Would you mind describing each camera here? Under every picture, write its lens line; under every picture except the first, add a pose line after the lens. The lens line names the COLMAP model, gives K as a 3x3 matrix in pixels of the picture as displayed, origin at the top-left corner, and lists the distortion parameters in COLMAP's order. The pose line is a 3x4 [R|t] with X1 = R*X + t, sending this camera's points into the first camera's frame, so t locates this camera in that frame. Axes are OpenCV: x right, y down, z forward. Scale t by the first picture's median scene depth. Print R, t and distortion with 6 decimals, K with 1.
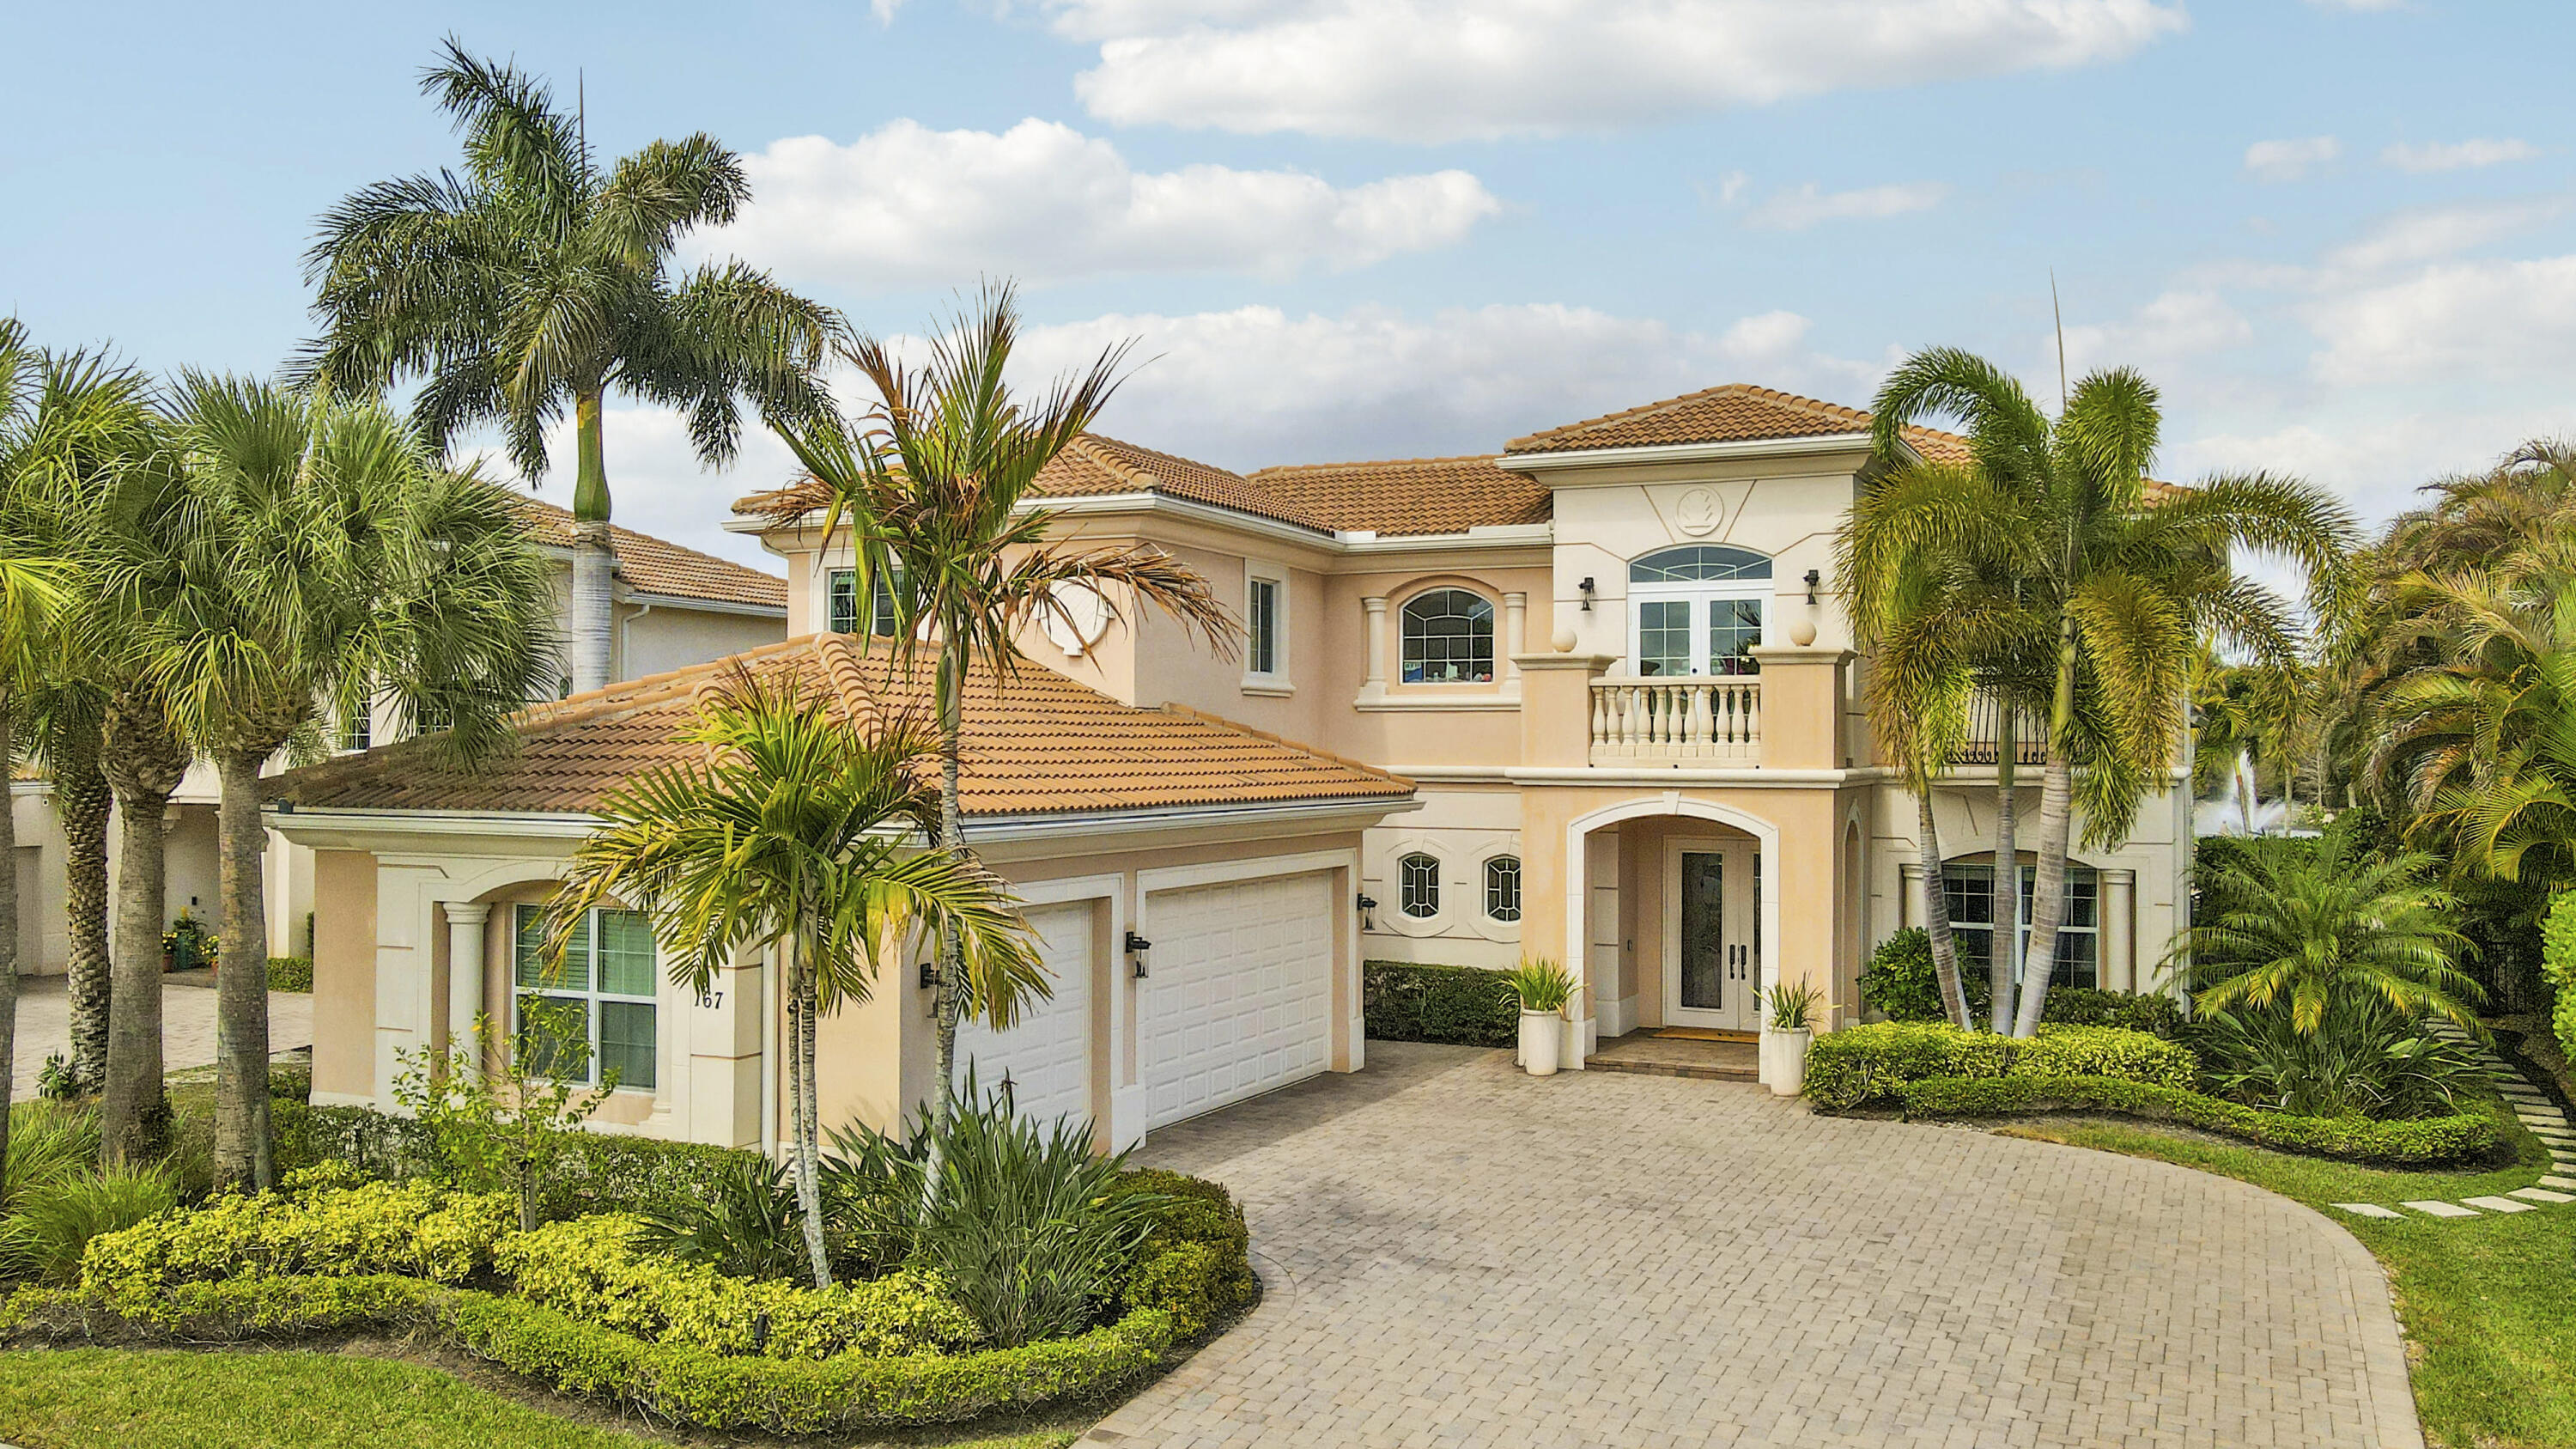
lens RADIAL K [[1897.5, 0, 1288.0], [0, 1897.5, 724.5], [0, 0, 1]] dist [0.004353, 0.016213]
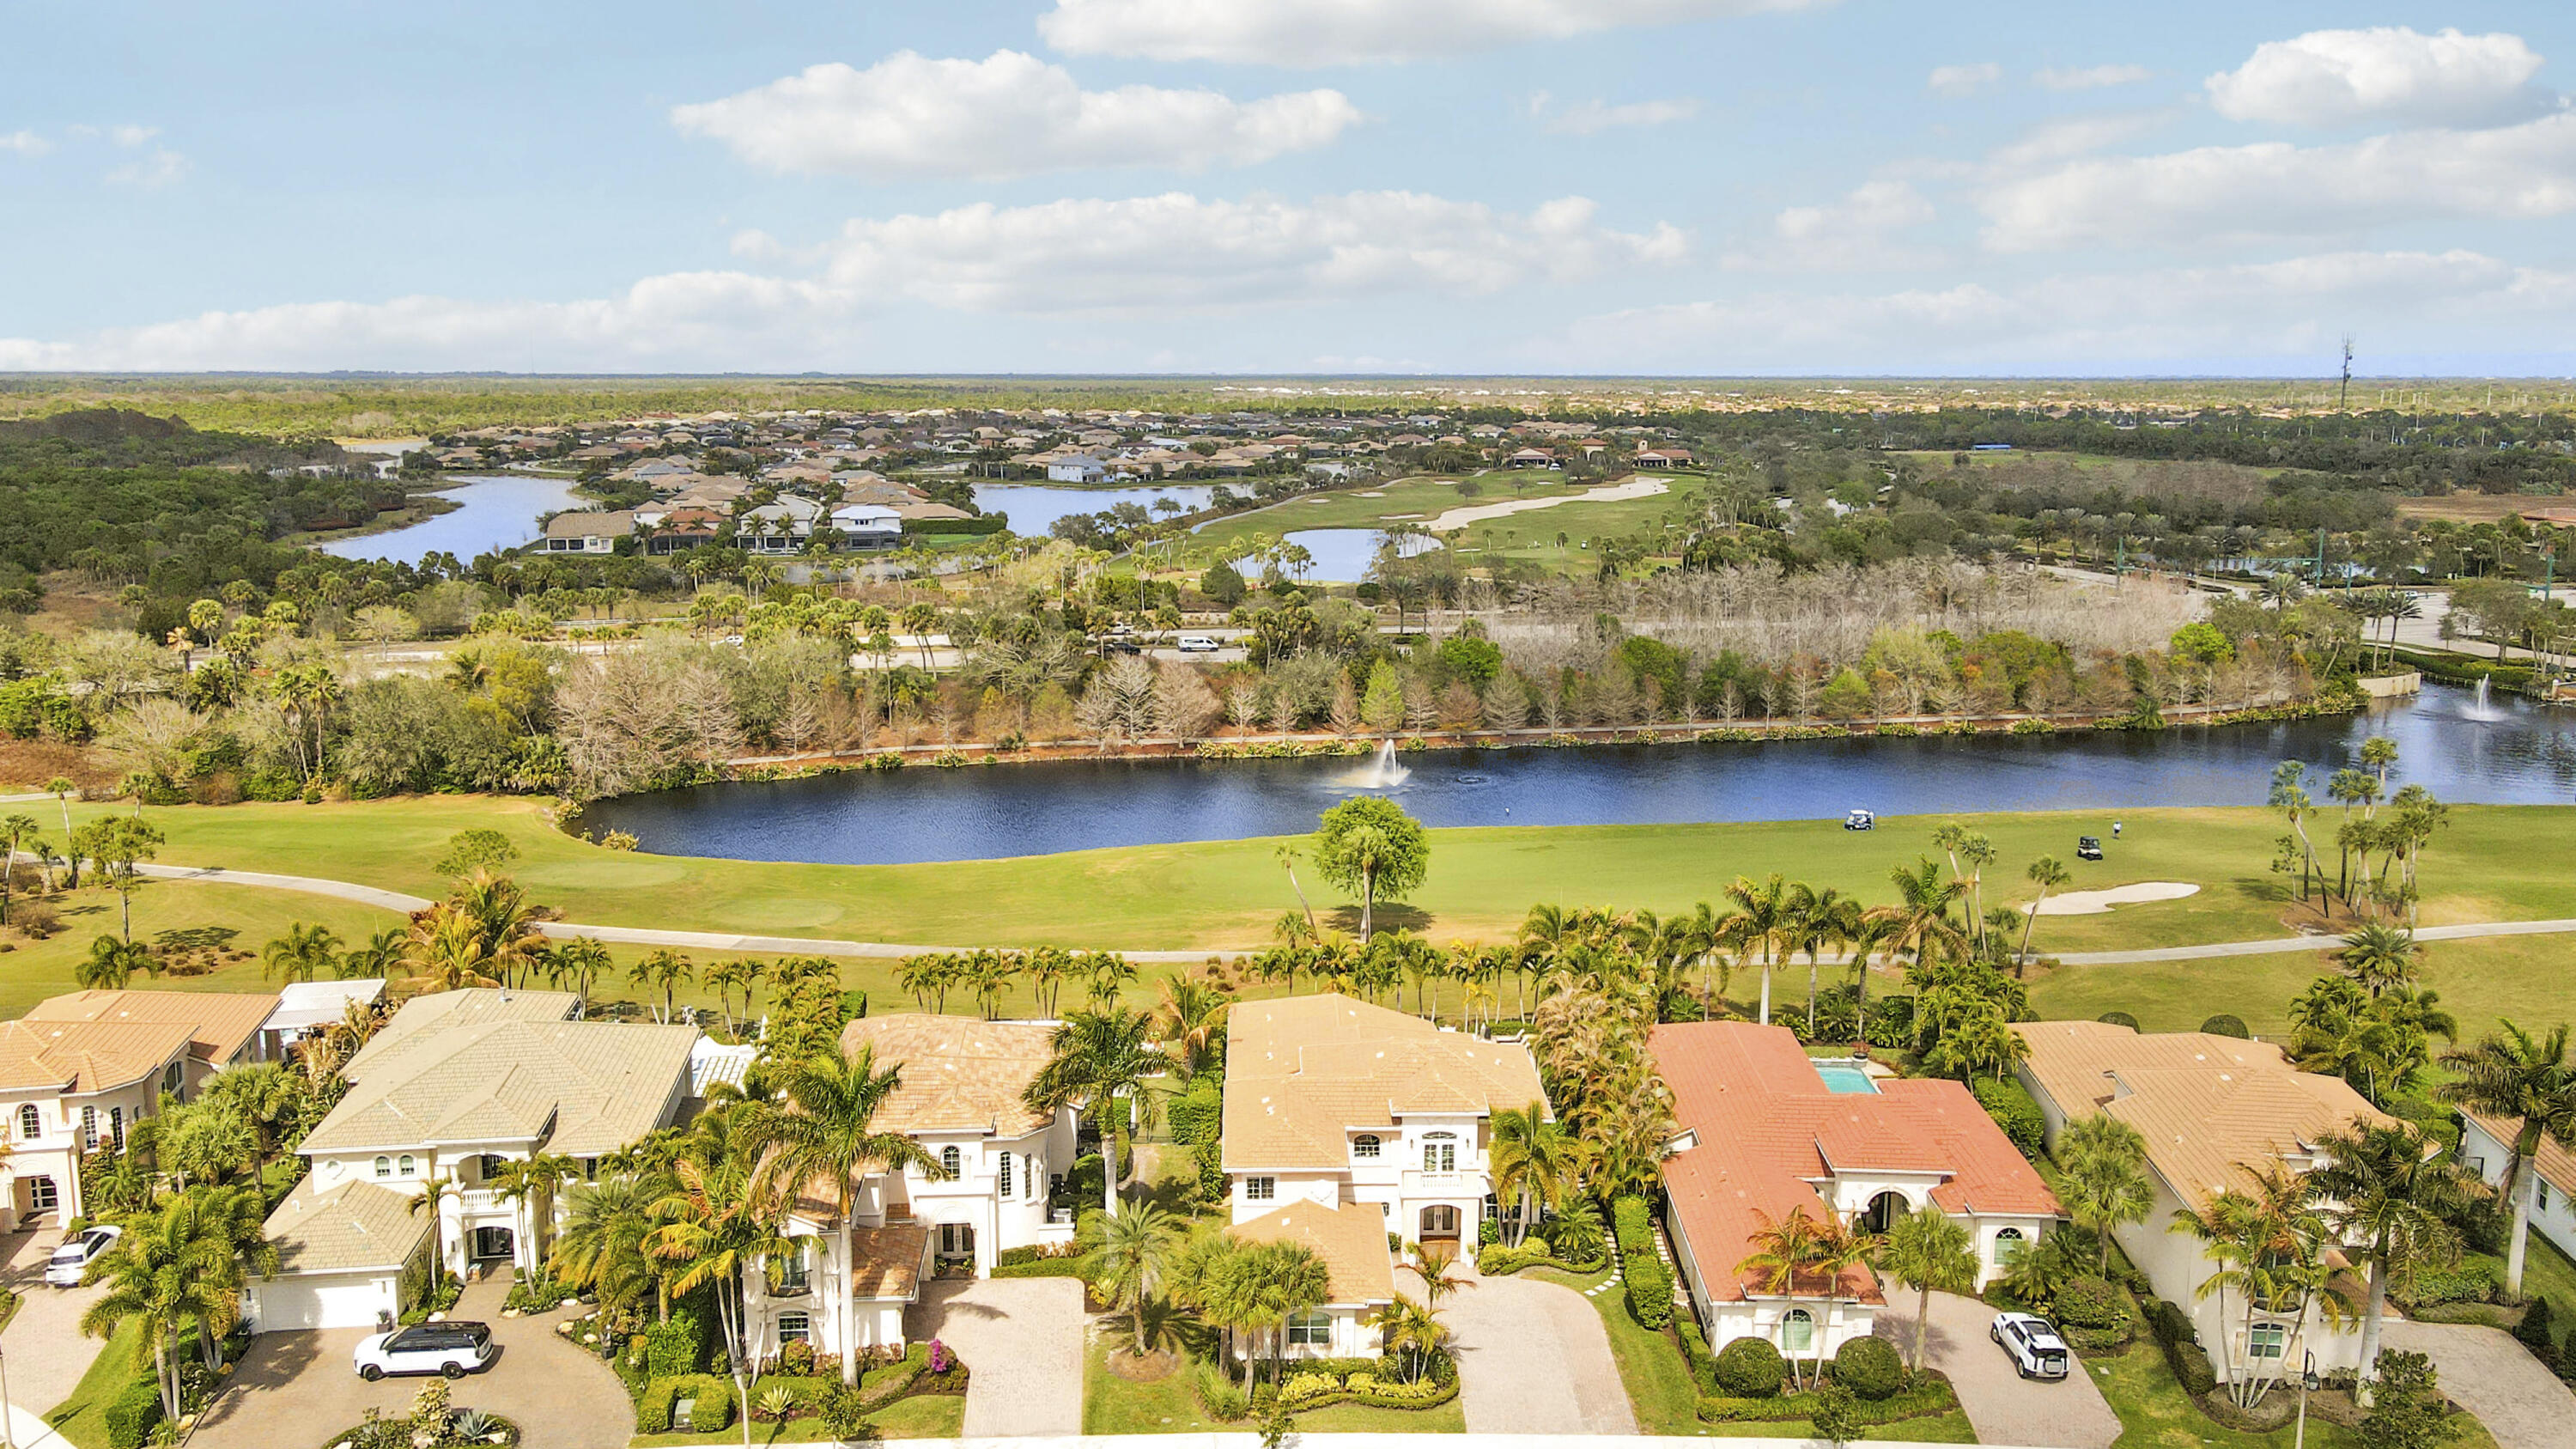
lens RADIAL K [[1897.5, 0, 1288.0], [0, 1897.5, 724.5], [0, 0, 1]] dist [0.004353, 0.016213]
pose [[0.895565, -0.080055, 0.437670, -1.762647], [-0.001790, 0.983024, 0.183469, -1.678999], [-0.444928, -0.165092, 0.880218, -2.256631]]
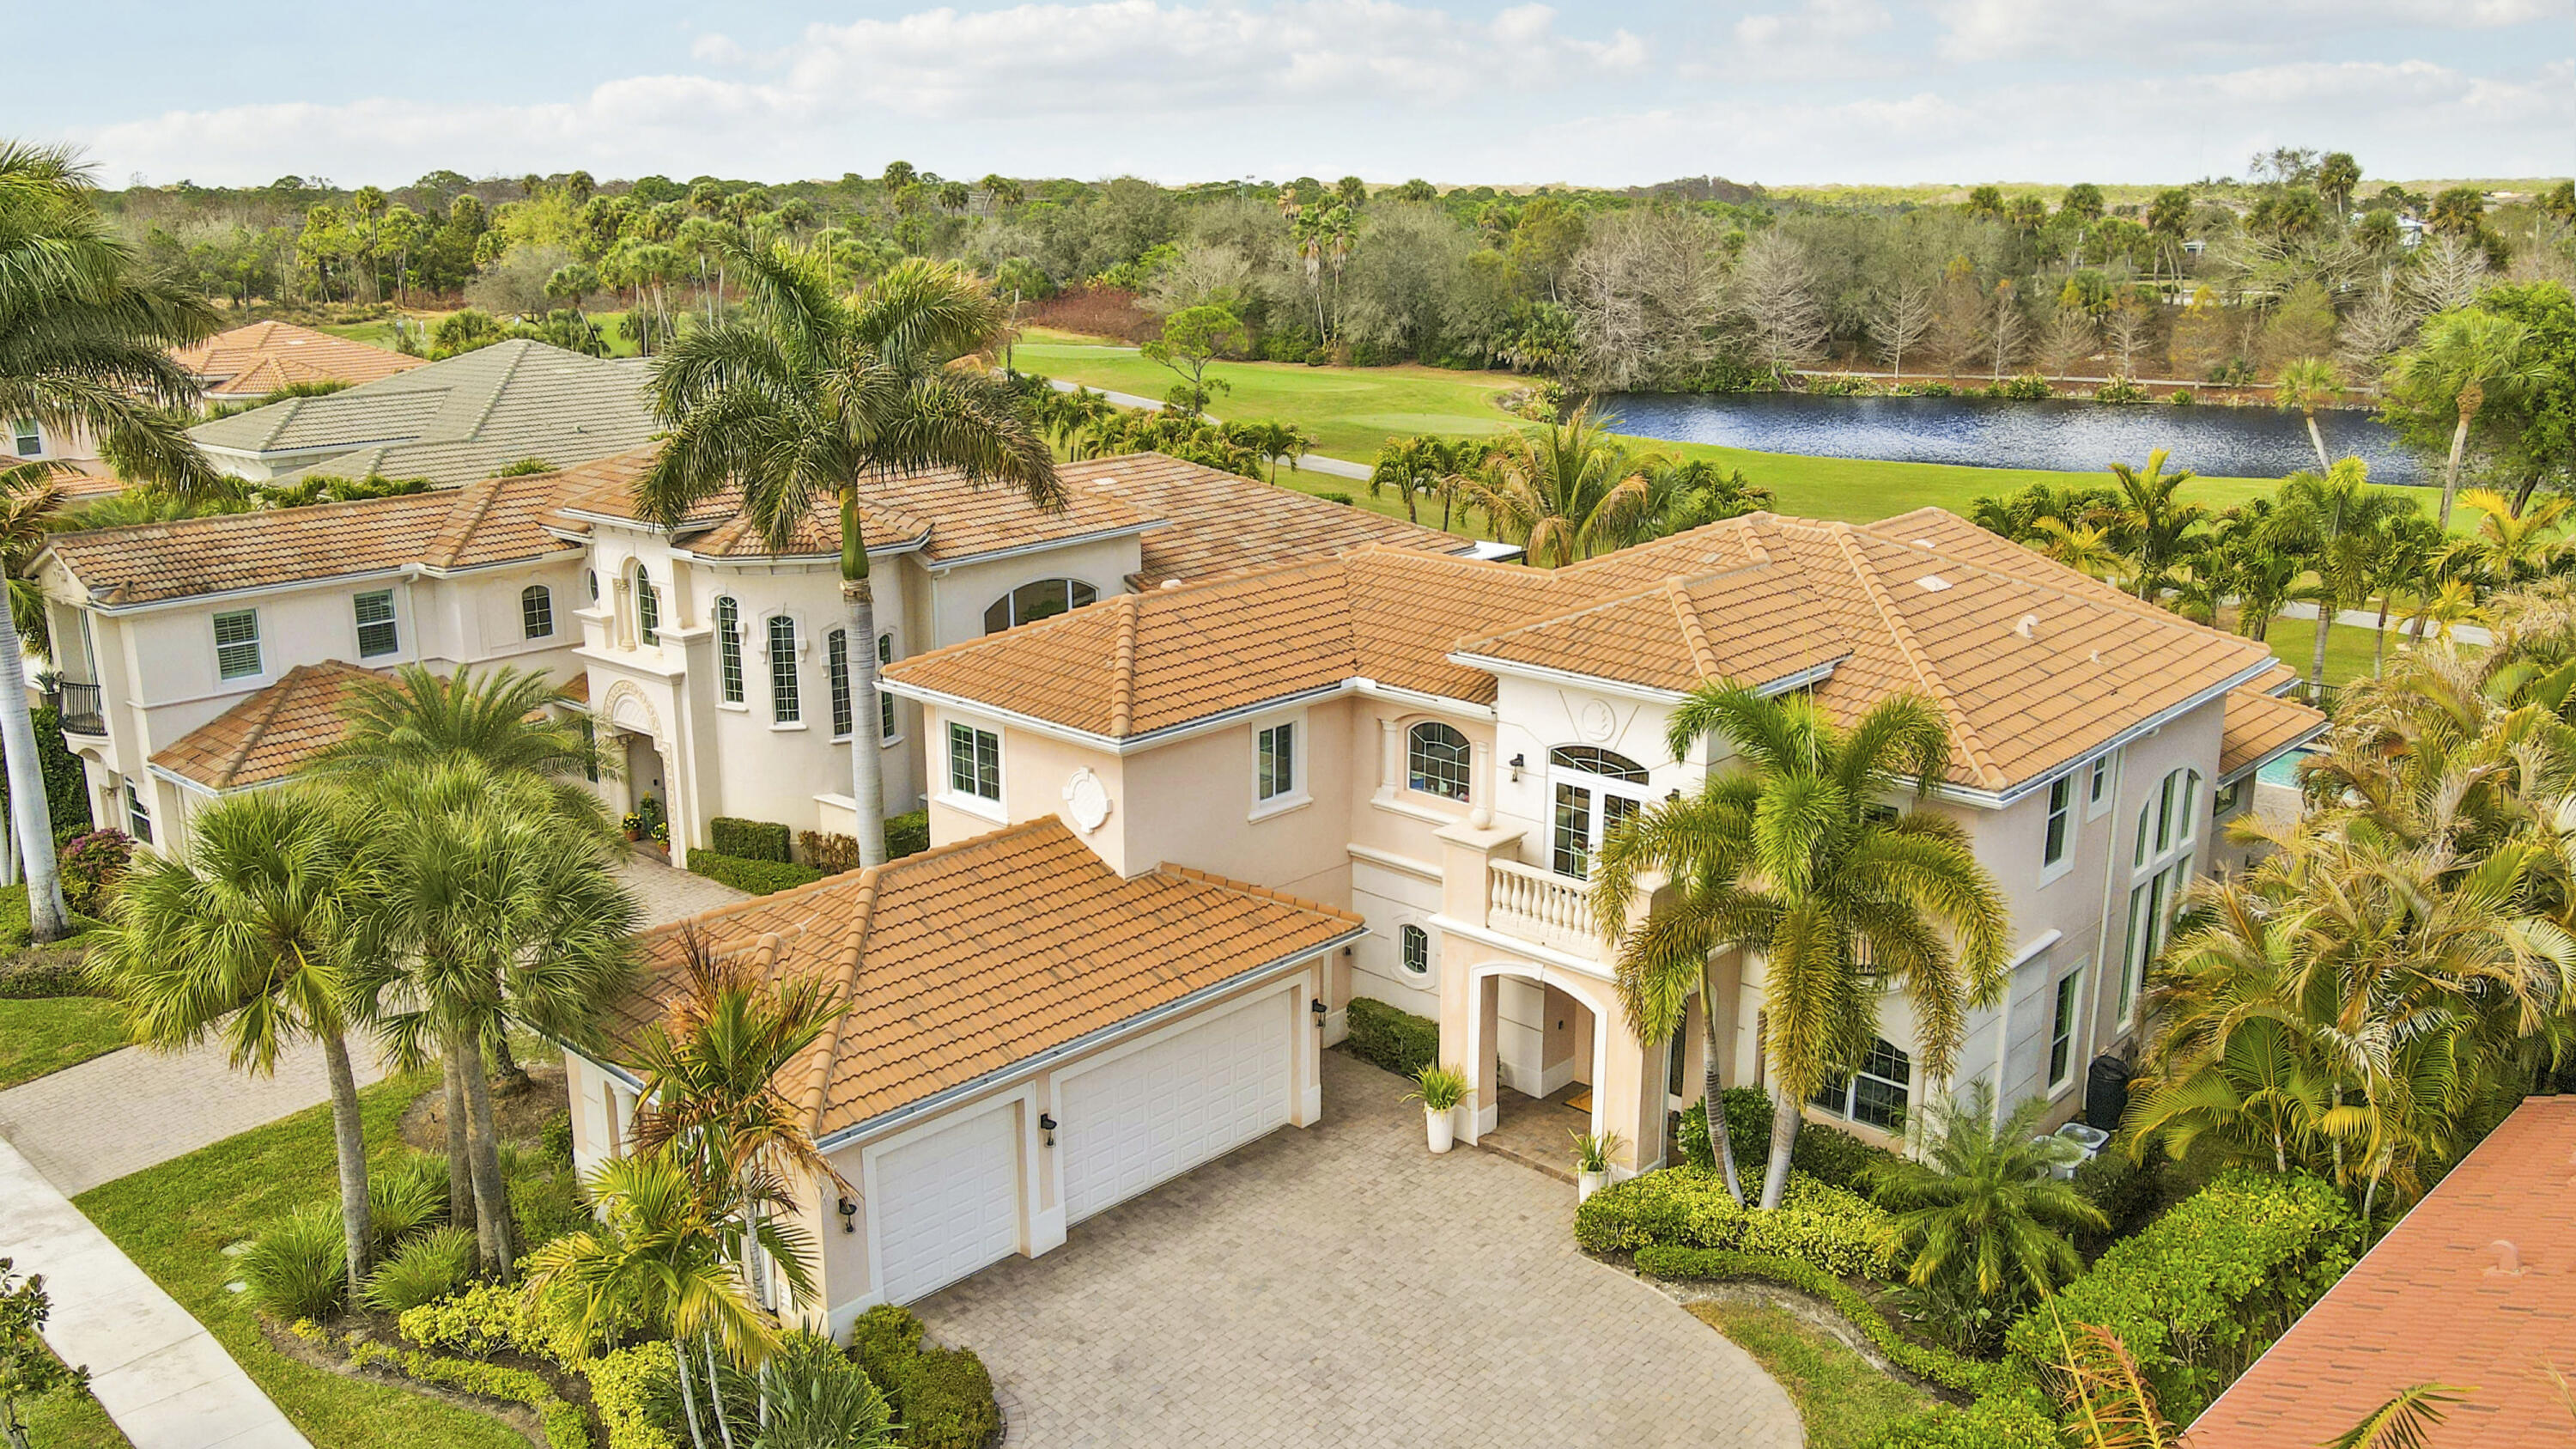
lens RADIAL K [[1935.9, 0, 1351.4], [0, 1935.9, 722.1], [0, 0, 1]] dist [0.066385, 0.001844]
pose [[0.958055, 0.070092, -0.277879, 0.406763], [0.007884, 0.962817, 0.270041, -0.441924], [0.286475, -0.260905, 0.921879, -0.170317]]
